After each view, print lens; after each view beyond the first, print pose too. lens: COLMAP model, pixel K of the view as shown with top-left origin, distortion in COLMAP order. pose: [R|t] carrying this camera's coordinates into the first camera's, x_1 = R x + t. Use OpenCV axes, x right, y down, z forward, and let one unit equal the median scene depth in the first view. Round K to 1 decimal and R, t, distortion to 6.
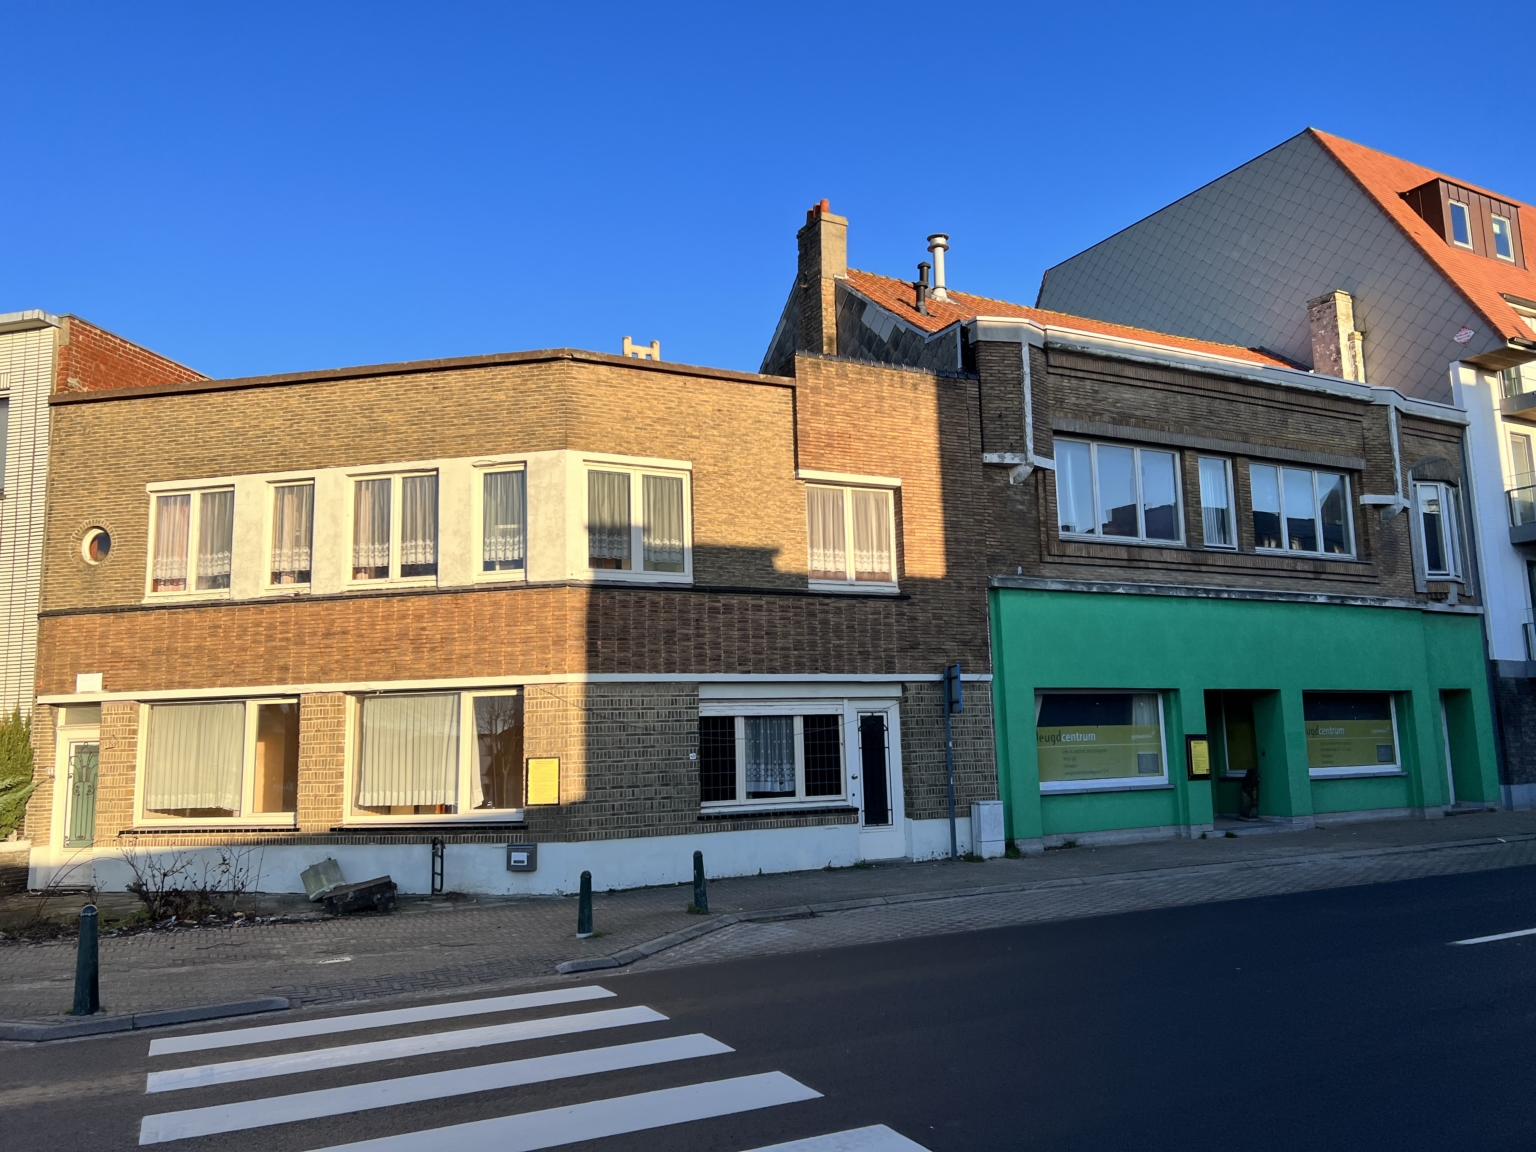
lens RADIAL K [[1145.0, 0, 771.1], [0, 1145.0, 581.8], [0, 0, 1]] dist [0.057349, -0.065223]
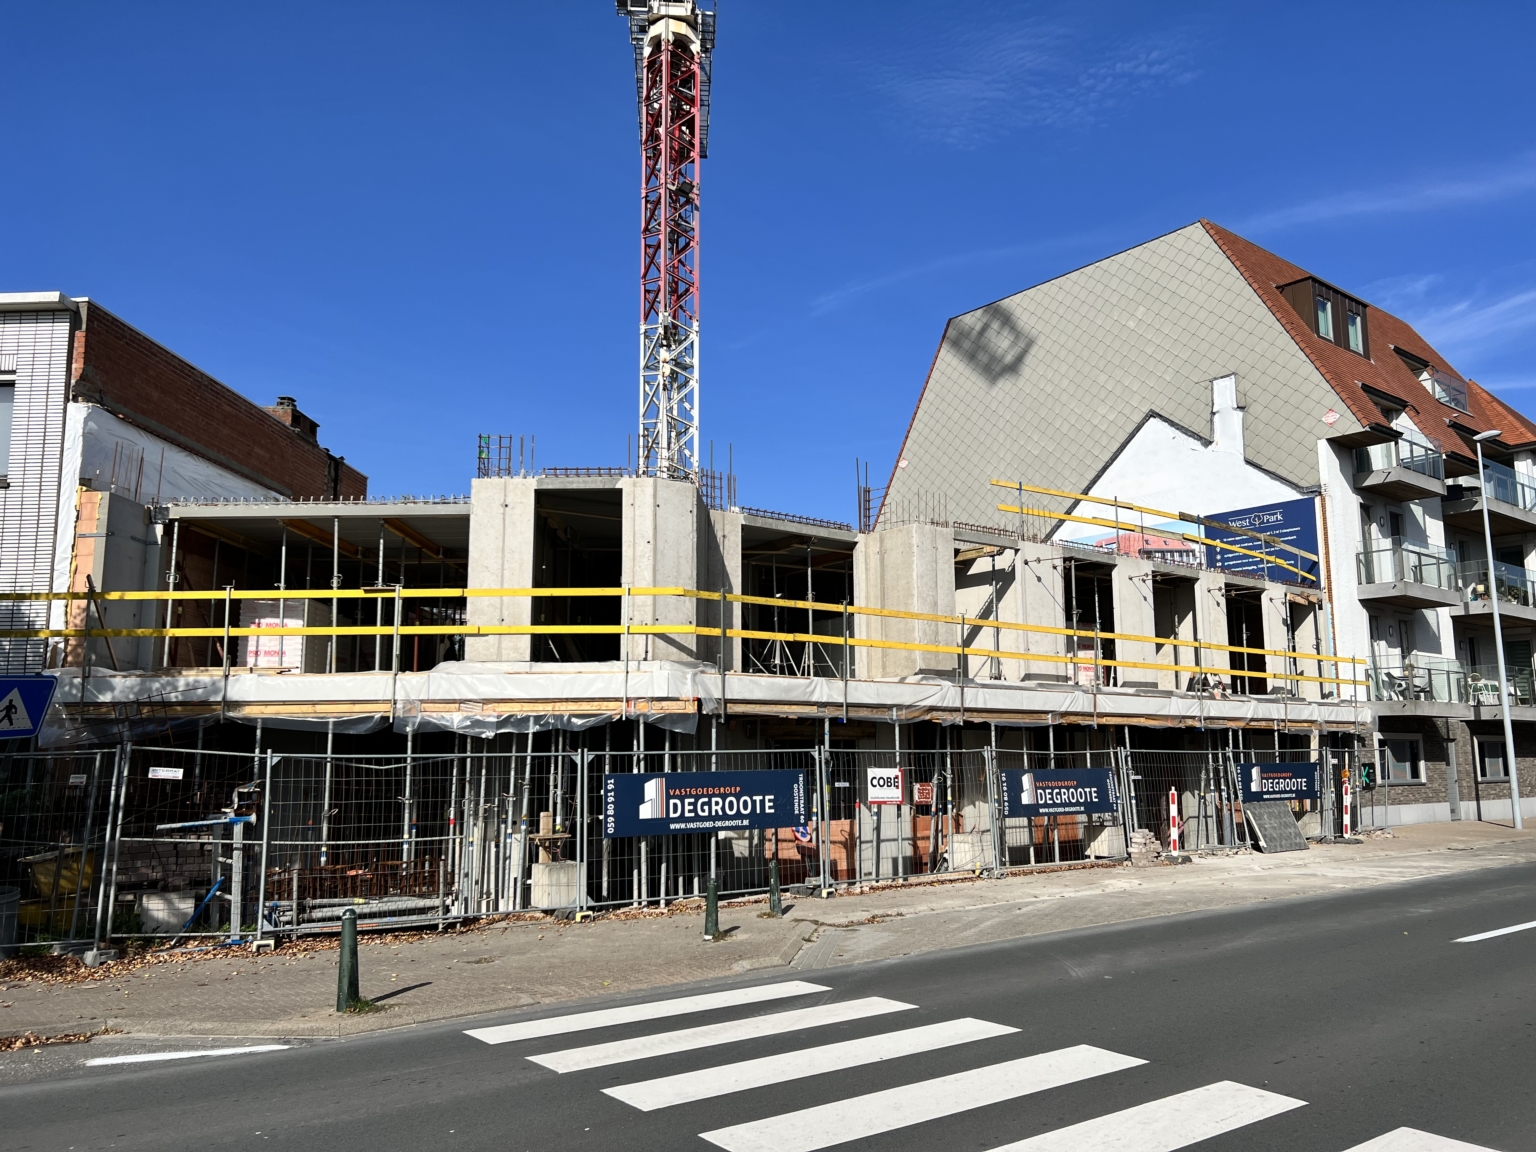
lens RADIAL K [[1145.0, 0, 777.2], [0, 1145.0, 579.6], [0, 0, 1]] dist [0.057349, -0.065223]
pose [[0.984736, 0.050834, 0.166465, -0.229481], [-0.049511, 0.998700, -0.012089, -0.018022], [-0.166863, 0.003663, 0.985973, -0.070118]]
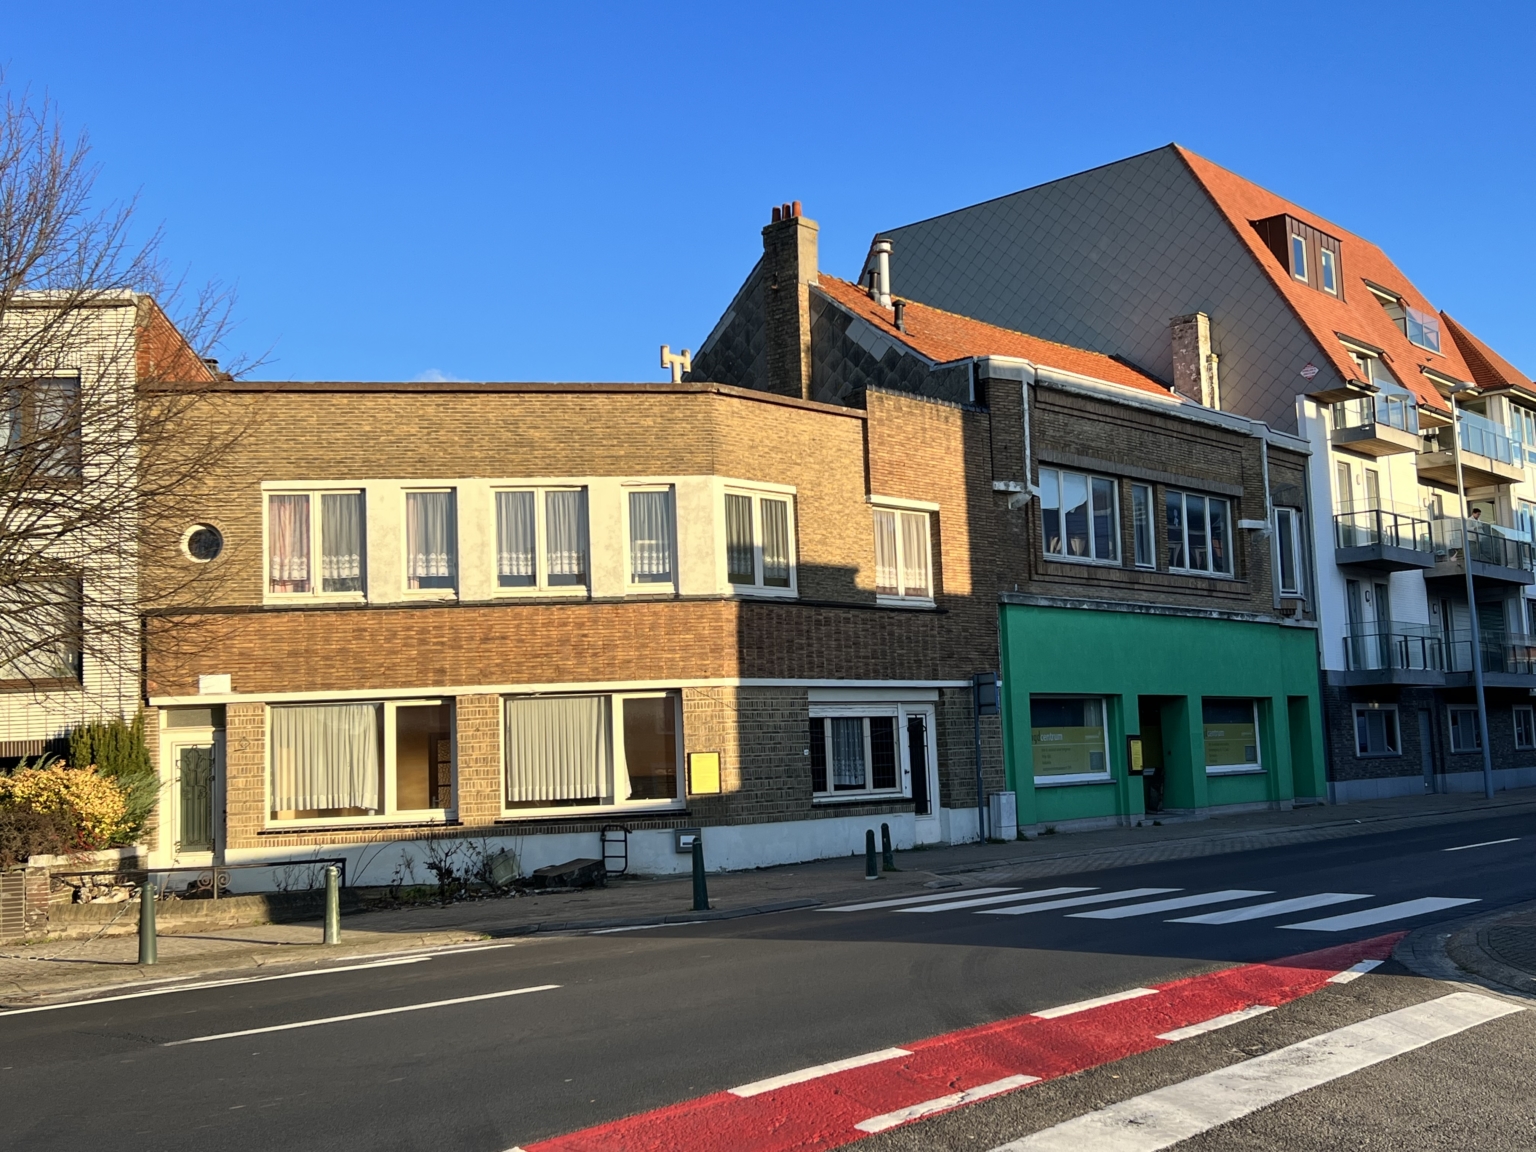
lens RADIAL K [[1716.6, 0, 777.7], [0, 1716.6, 583.6], [0, 0, 1]] dist [0.080457, 0.000000]
pose [[0.937683, 0.025305, 0.346568, -0.614017], [-0.033800, 0.999258, 0.018490, -0.039166], [-0.345843, -0.029051, 0.937843, -0.510507]]
